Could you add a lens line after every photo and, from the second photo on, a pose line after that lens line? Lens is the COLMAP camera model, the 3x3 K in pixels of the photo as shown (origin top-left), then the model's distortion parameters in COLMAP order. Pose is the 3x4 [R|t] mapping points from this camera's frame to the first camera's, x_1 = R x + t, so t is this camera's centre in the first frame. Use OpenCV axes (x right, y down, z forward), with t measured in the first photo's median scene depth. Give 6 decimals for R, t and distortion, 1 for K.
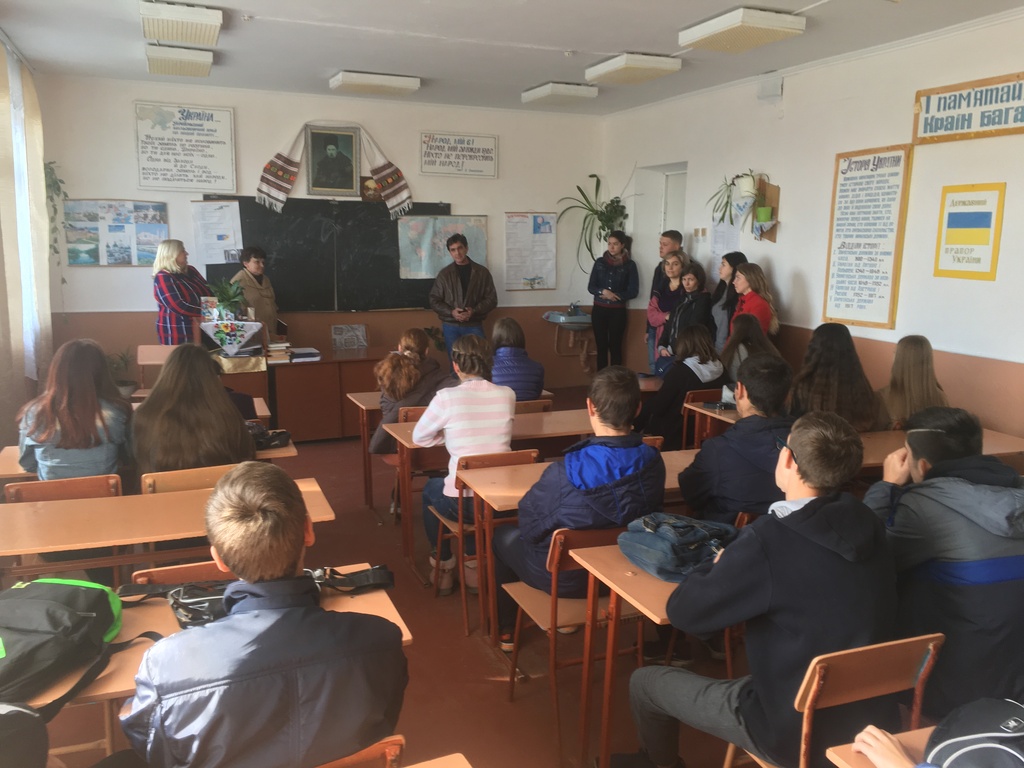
lens RADIAL K [[868.2, 0, 512.0], [0, 868.2, 384.0], [0, 0, 1]] dist [0.080175, -0.098498]
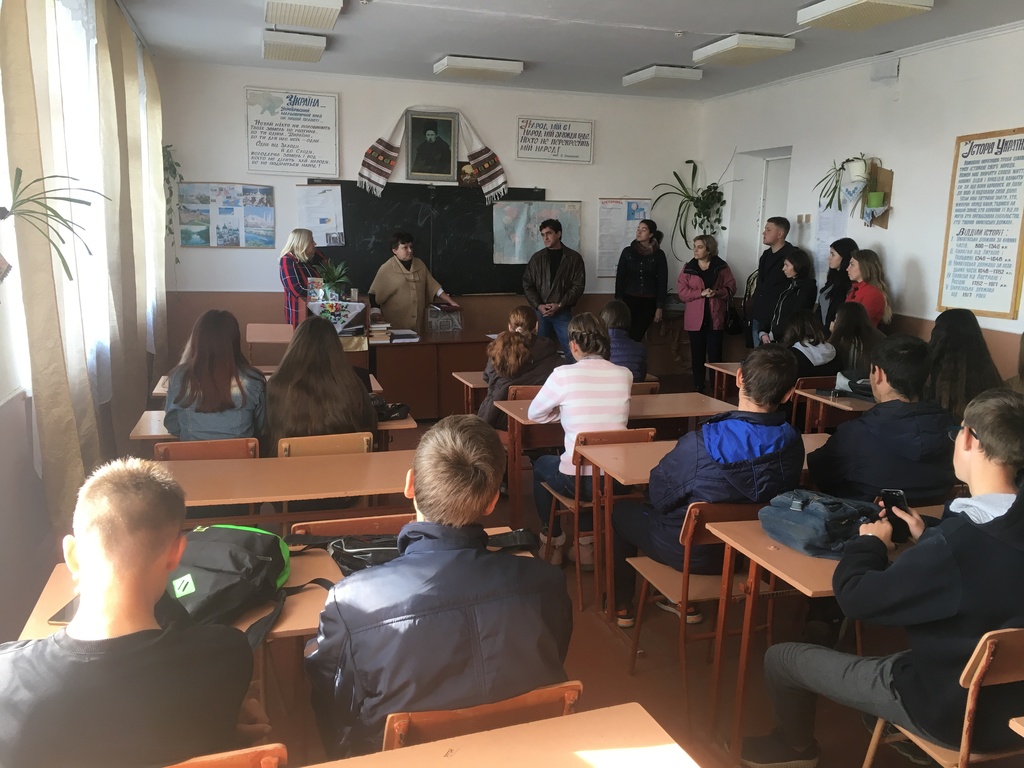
lens RADIAL K [[871.6, 0, 512.0], [0, 871.6, 384.0], [0, 0, 1]] dist [0.076919, -0.097862]
pose [[0.996450, 0.024011, -0.080688, -0.030461], [-0.023278, 0.999679, 0.010012, 0.010063], [0.080902, -0.008098, 0.996689, -0.006775]]
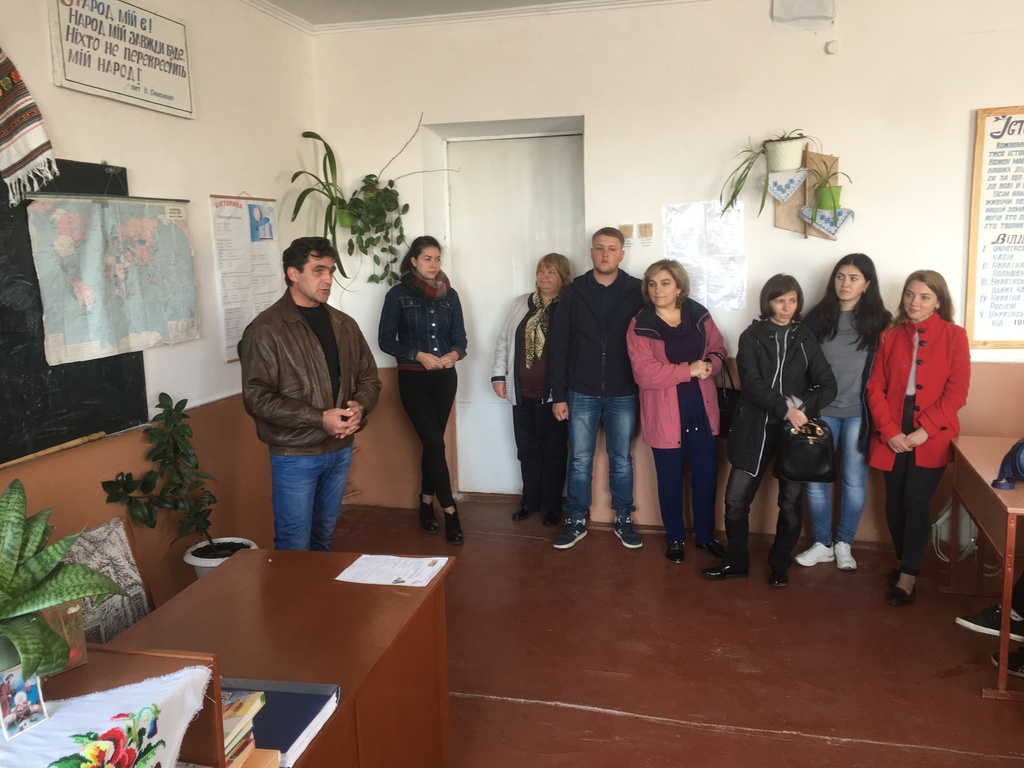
lens RADIAL K [[868.2, 0, 512.0], [0, 868.2, 384.0], [0, 0, 1]] dist [0.080175, -0.098498]
pose [[0.588466, -0.145925, 0.795244, -0.418080], [0.162277, 0.984880, 0.060640, -0.141873], [-0.792069, 0.093365, 0.603249, 0.847084]]
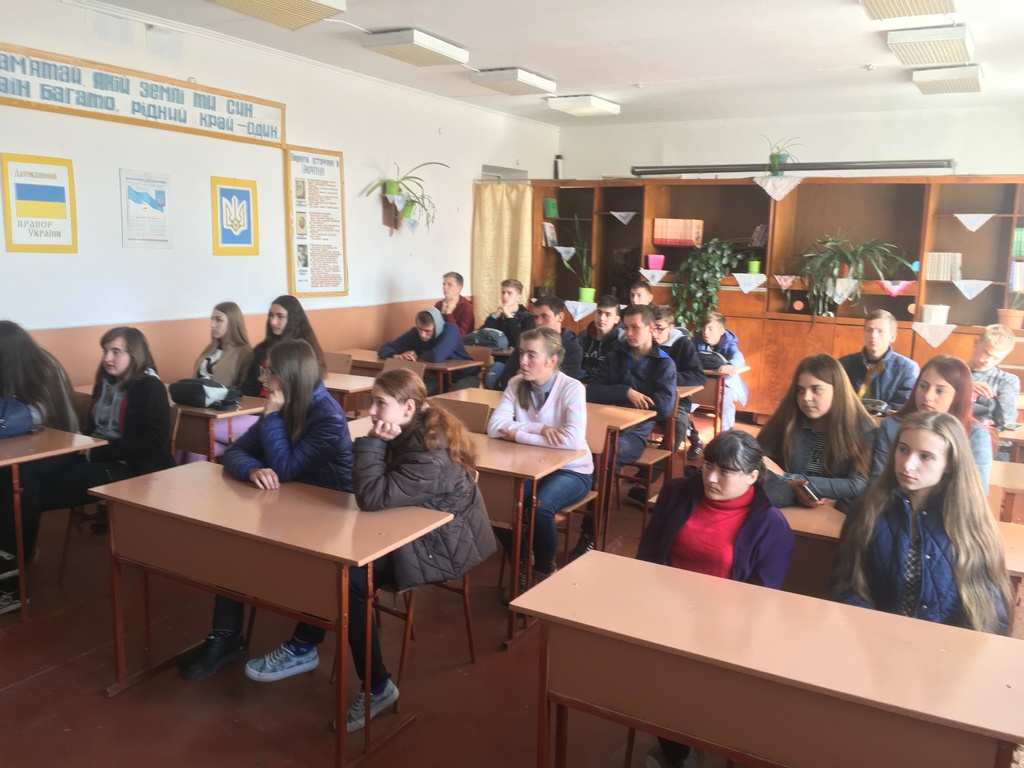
lens RADIAL K [[868.2, 0, 512.0], [0, 868.2, 384.0], [0, 0, 1]] dist [0.080175, -0.098498]
pose [[-0.624617, -0.160493, 0.764262, -0.497306], [0.092759, 0.956478, 0.276668, -0.171255], [-0.775403, 0.243704, -0.582545, 1.015213]]
